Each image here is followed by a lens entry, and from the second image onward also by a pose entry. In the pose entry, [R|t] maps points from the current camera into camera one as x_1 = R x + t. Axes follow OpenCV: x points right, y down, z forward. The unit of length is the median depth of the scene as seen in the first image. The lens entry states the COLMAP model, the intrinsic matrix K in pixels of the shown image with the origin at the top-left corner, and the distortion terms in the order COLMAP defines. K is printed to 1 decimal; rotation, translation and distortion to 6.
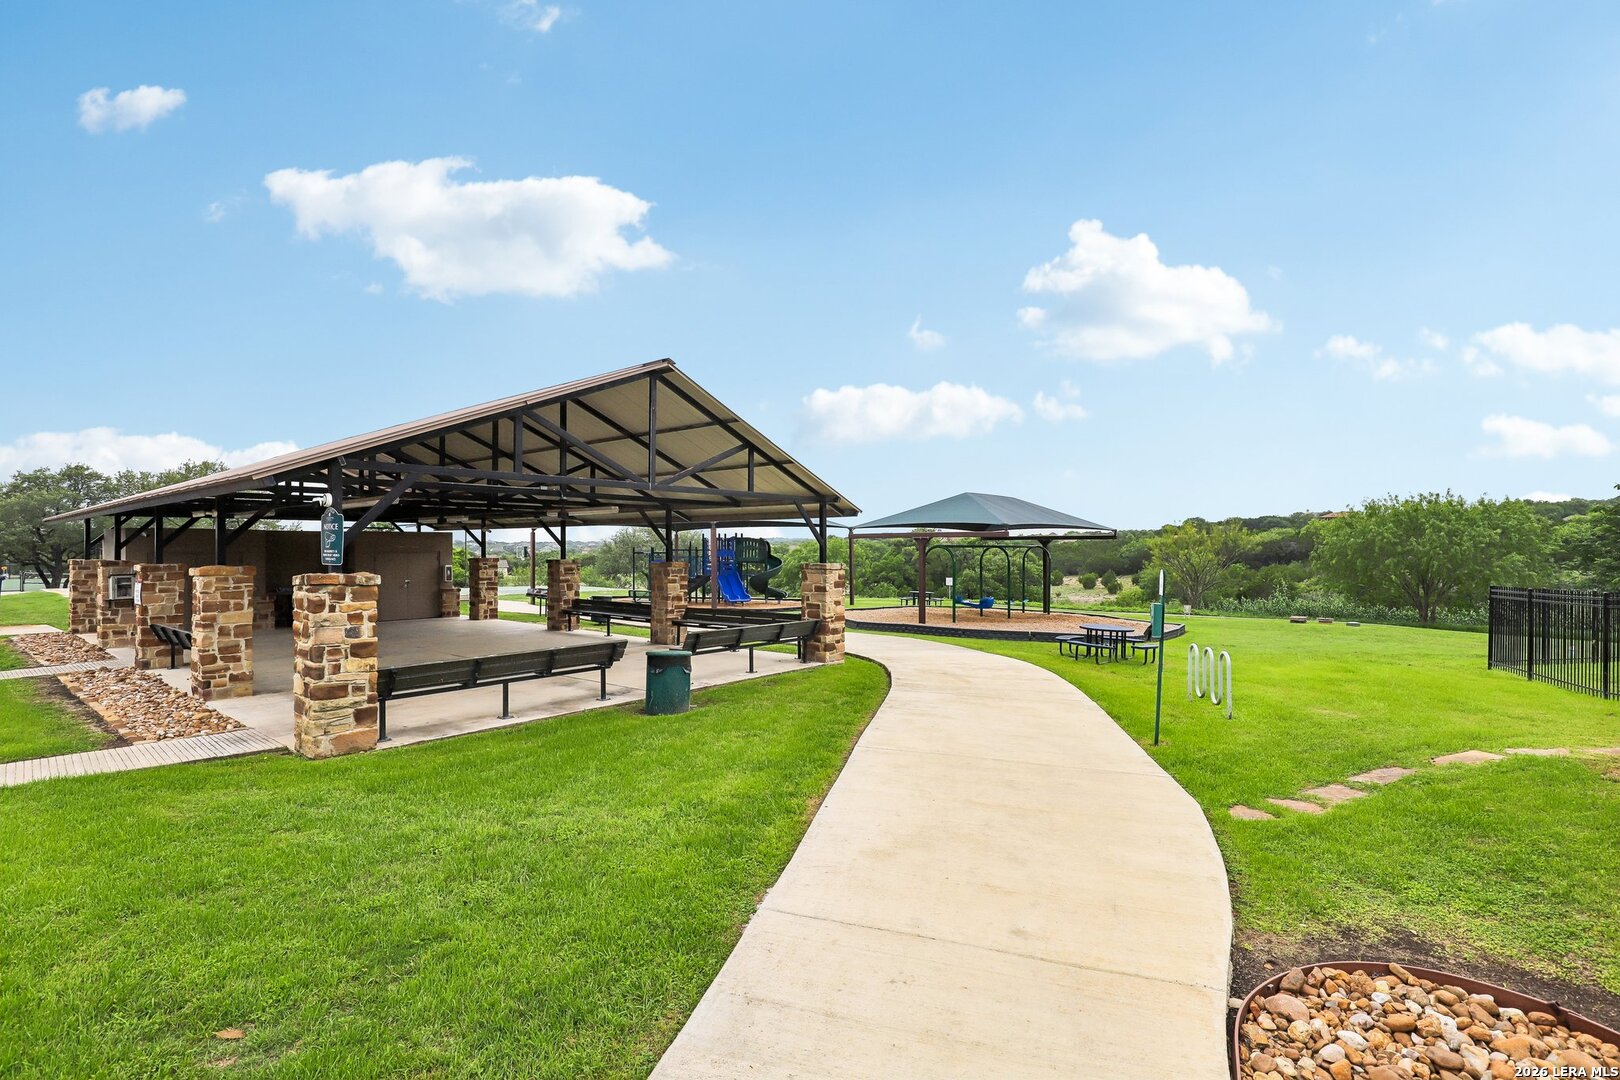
lens RADIAL K [[768.9, 0, 813.3], [0, 768.9, 544.4], [0, 0, 1]] dist [-0.000115, 0.000020]
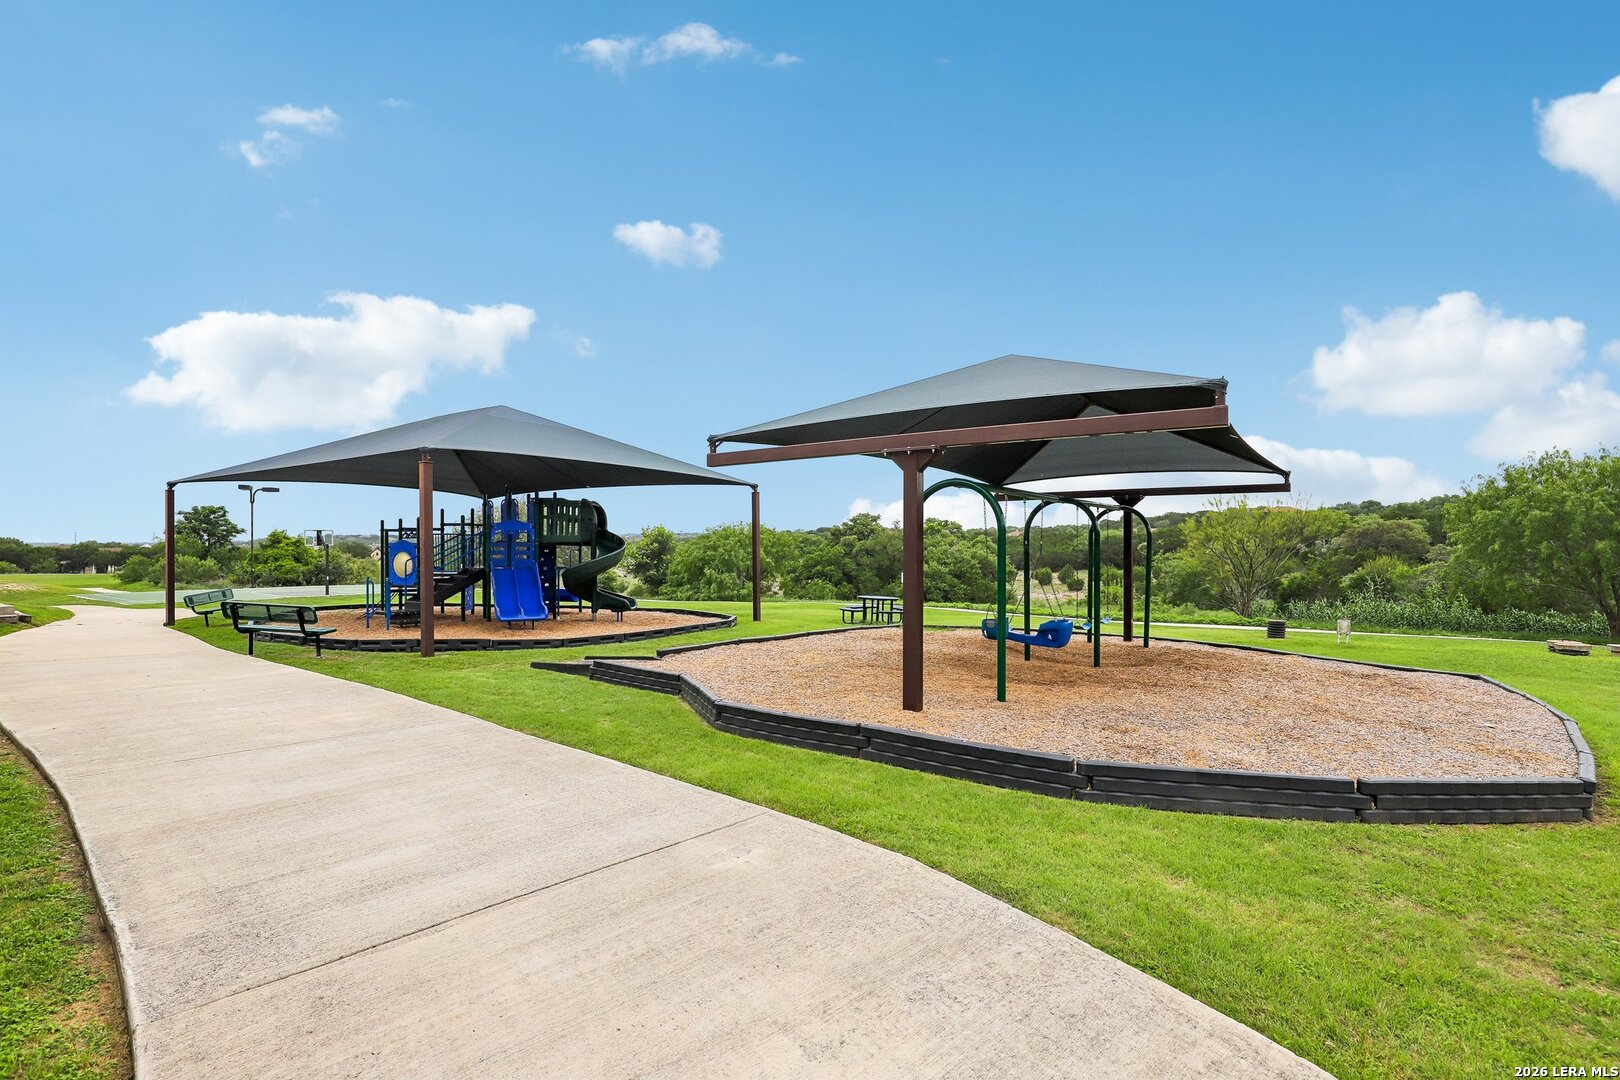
lens RADIAL K [[768.9, 0, 806.6], [0, 768.9, 541.9], [0, 0, 1]] dist [-0.000115, 0.000020]
pose [[0.997419, 0.001694, 0.071779, 0.020083], [-0.001845, 0.999996, 0.002041, 0.008649], [-0.071775, -0.002168, 0.997418, 0.186985]]
